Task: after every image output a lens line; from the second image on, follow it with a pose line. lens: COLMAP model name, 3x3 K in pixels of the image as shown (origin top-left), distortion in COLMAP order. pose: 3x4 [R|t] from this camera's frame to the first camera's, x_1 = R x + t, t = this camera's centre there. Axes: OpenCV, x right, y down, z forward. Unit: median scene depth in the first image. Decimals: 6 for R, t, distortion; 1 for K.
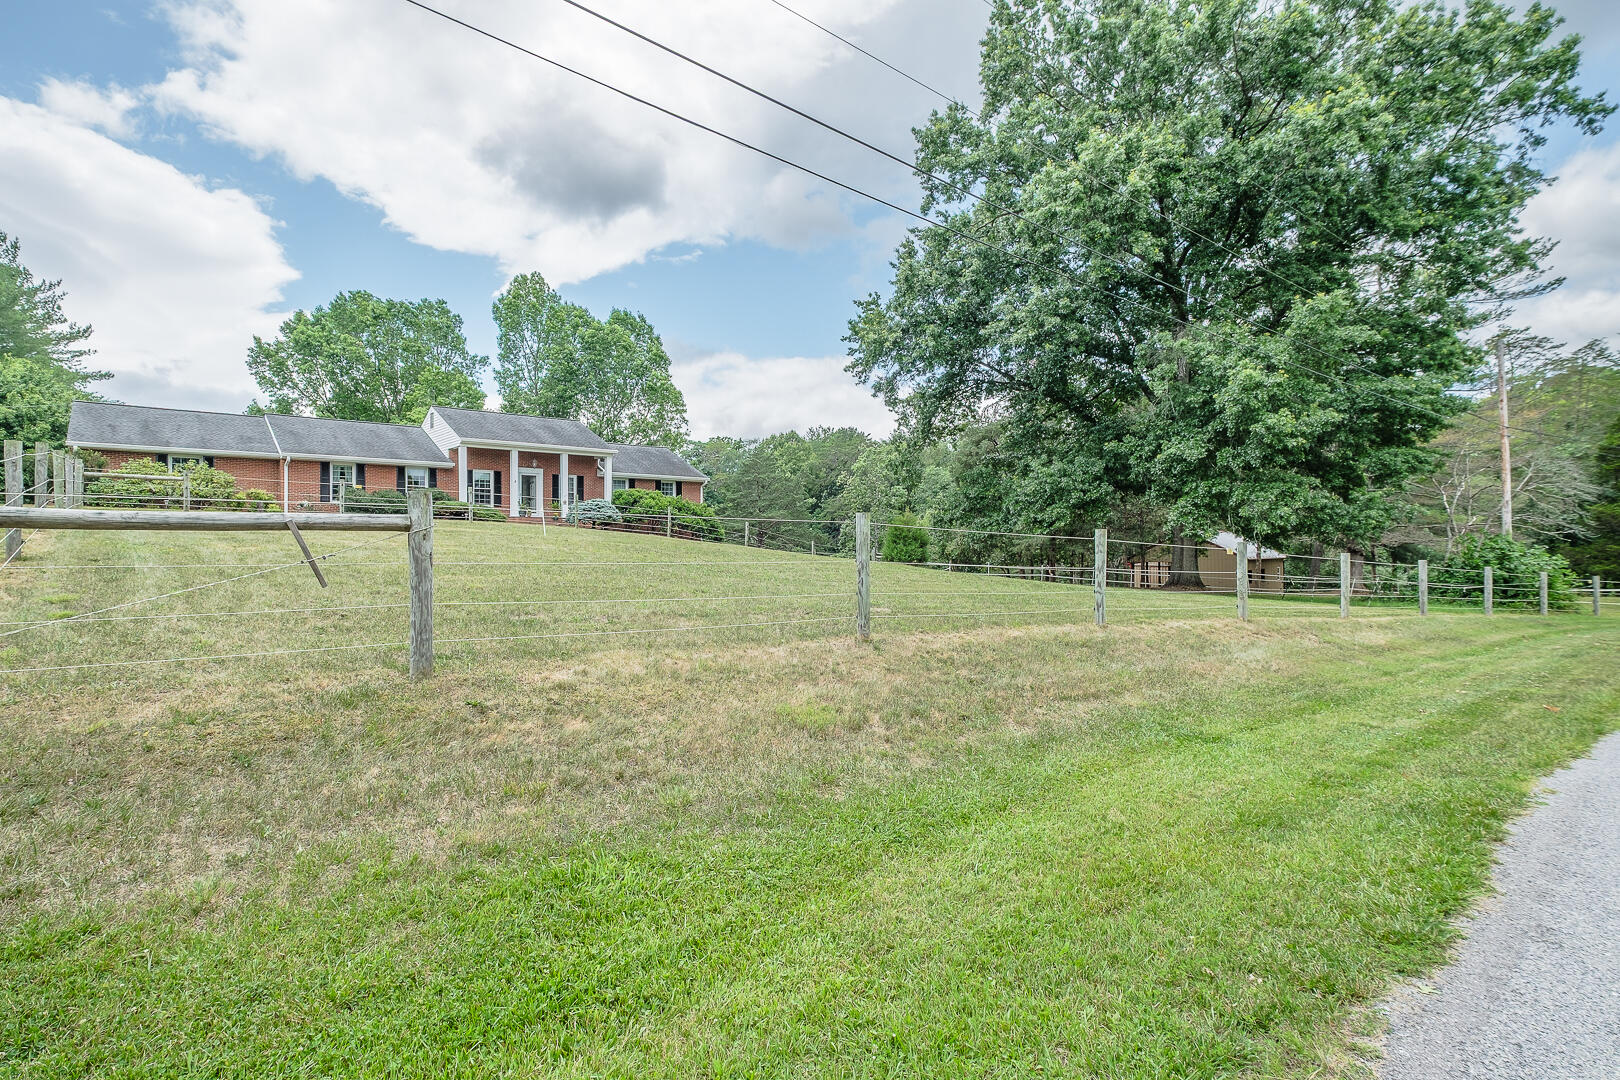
lens RADIAL K [[797.4, 0, 816.8], [0, 797.4, 540.4], [0, 0, 1]] dist [0.009685, -0.001189]
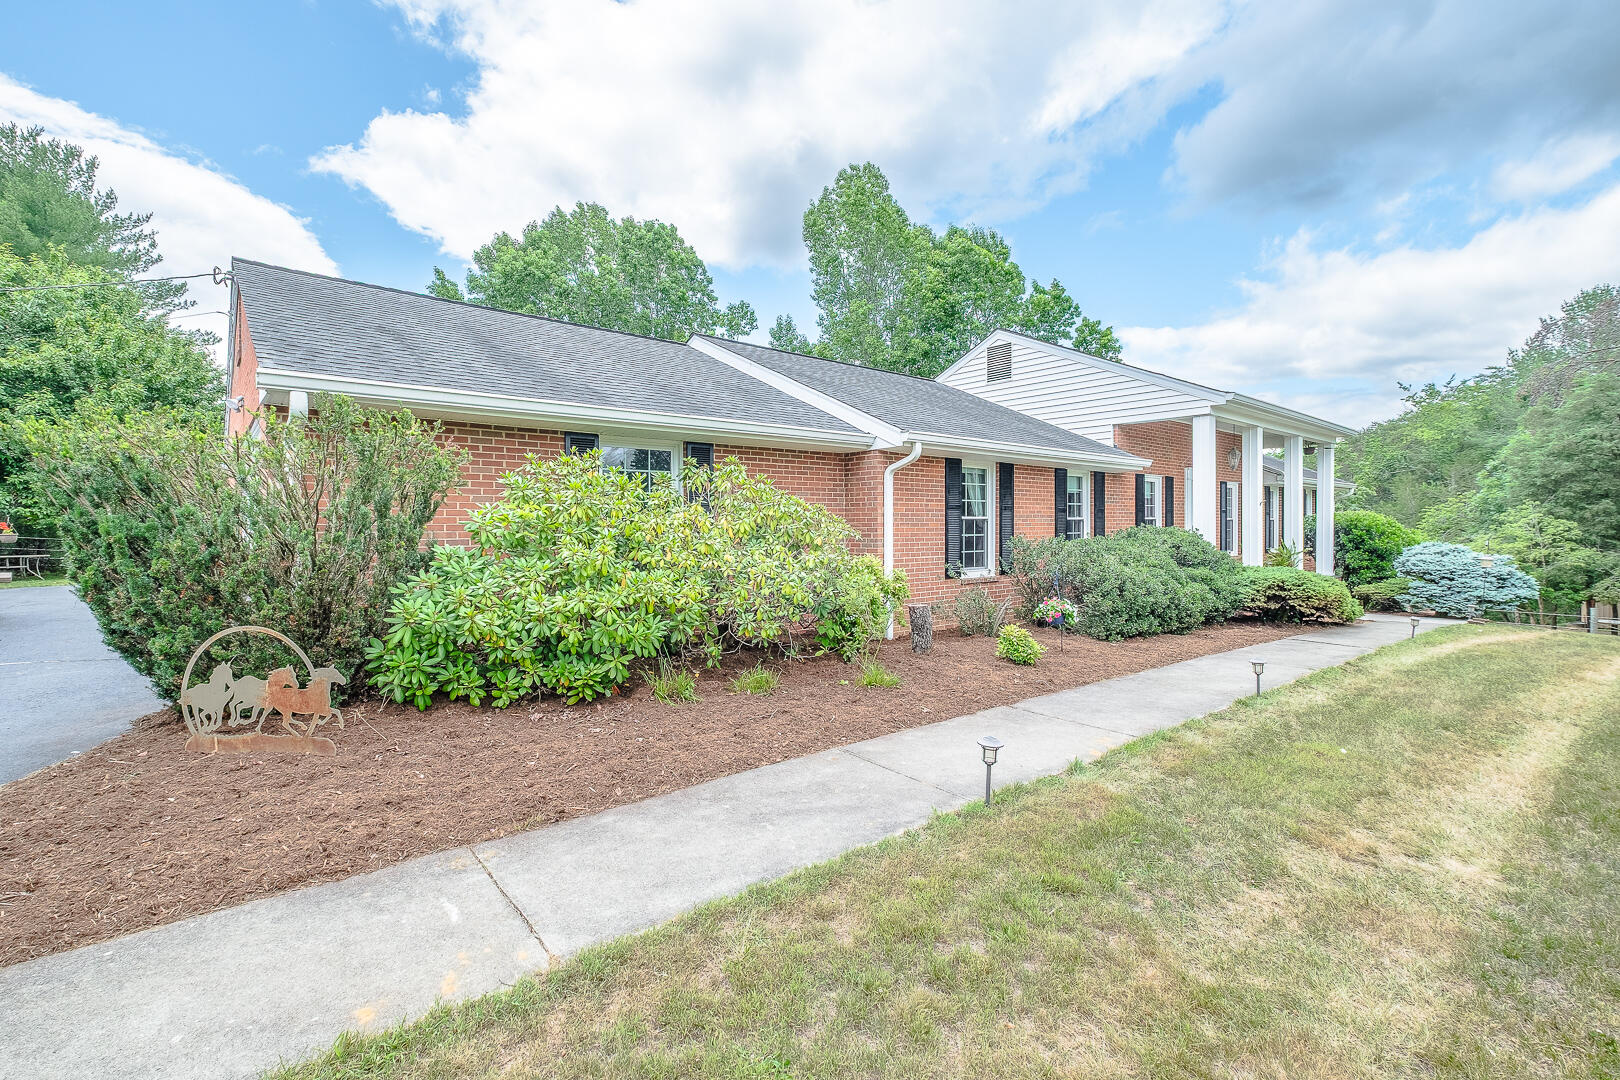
lens RADIAL K [[717.0, 0, 814.4], [0, 717.0, 537.0], [0, 0, 1]] dist [0.020650, 0.000197]
pose [[0.999712, -0.000737, -0.024003, -0.549263], [0.001289, 0.999735, 0.022981, -0.059972], [0.023980, -0.023005, 0.999448, 0.578375]]
